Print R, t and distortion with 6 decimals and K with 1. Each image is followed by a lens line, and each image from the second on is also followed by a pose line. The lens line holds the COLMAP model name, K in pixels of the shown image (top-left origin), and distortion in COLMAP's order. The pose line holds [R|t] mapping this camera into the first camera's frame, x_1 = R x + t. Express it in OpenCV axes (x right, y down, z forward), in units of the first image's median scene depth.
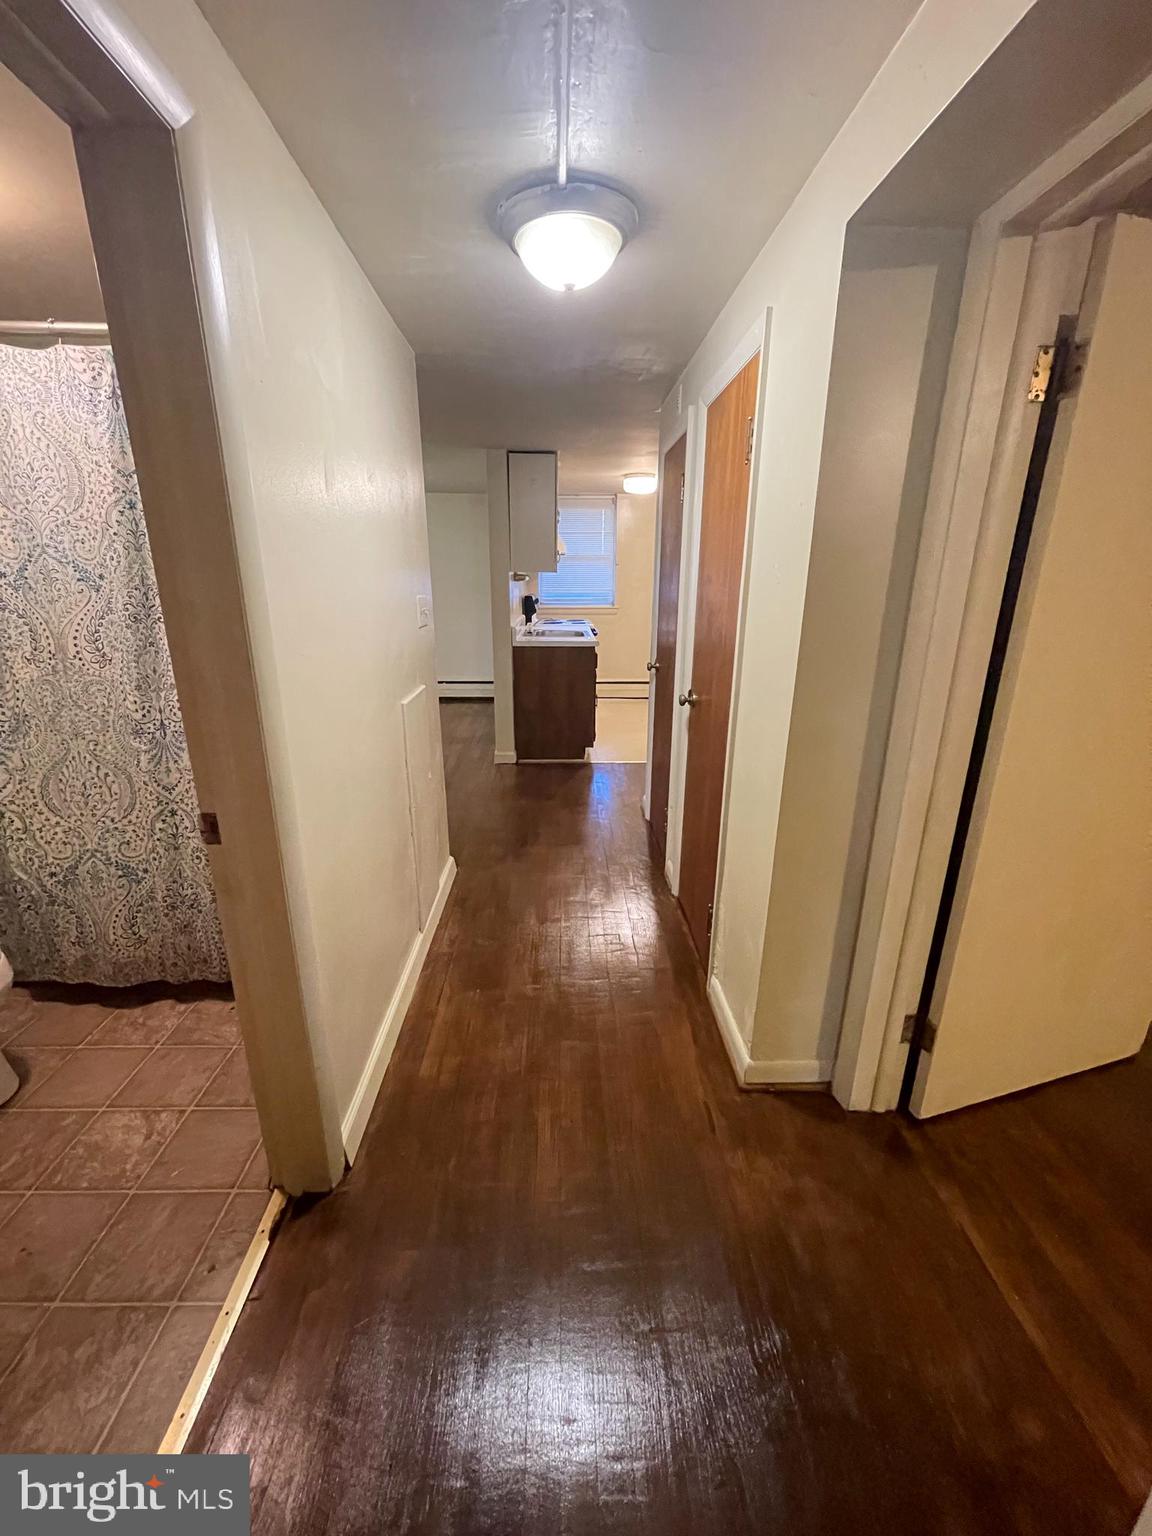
lens RADIAL K [[621.6, 0, 566.7], [0, 621.6, 769.2], [0, 0, 1]] dist [0.006587, 0.000041]
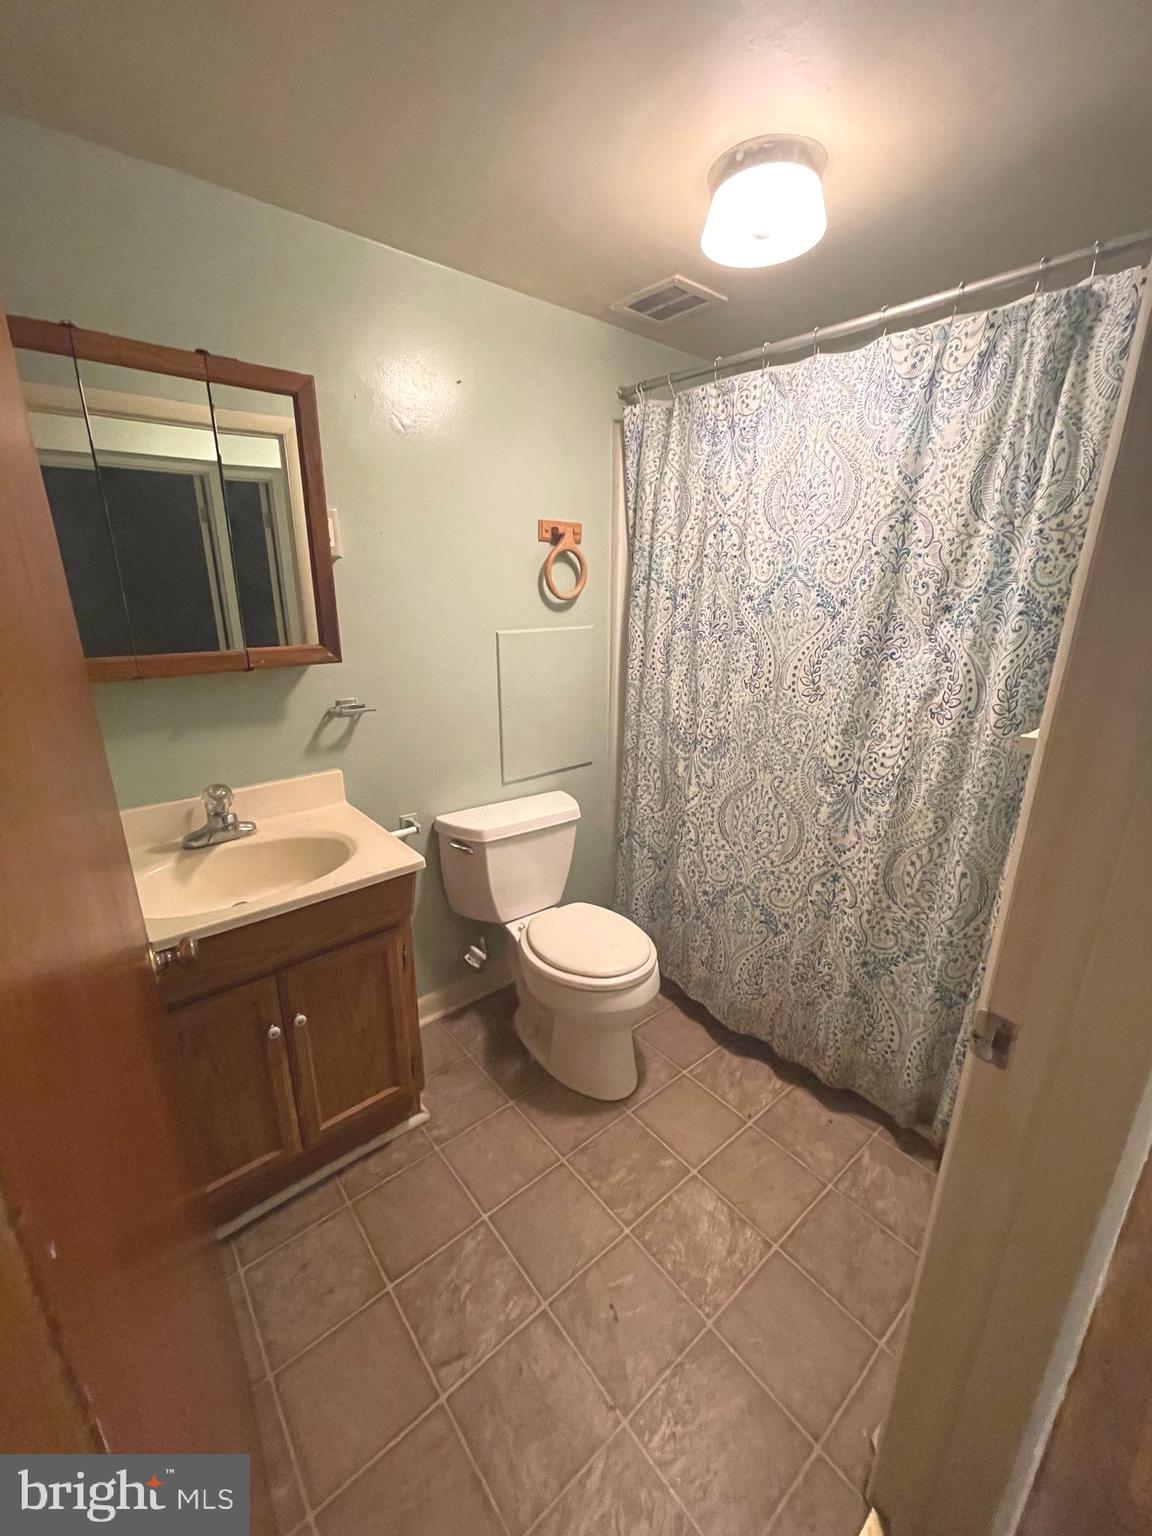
lens RADIAL K [[621.6, 0, 575.5], [0, 621.6, 768.0], [0, 0, 1]] dist [0.006587, 0.000041]
pose [[0.631805, 0.226917, -0.741169, -0.269309], [-0.236639, 0.967007, 0.094338, -0.073984], [0.738122, 0.115786, 0.664657, 0.162208]]
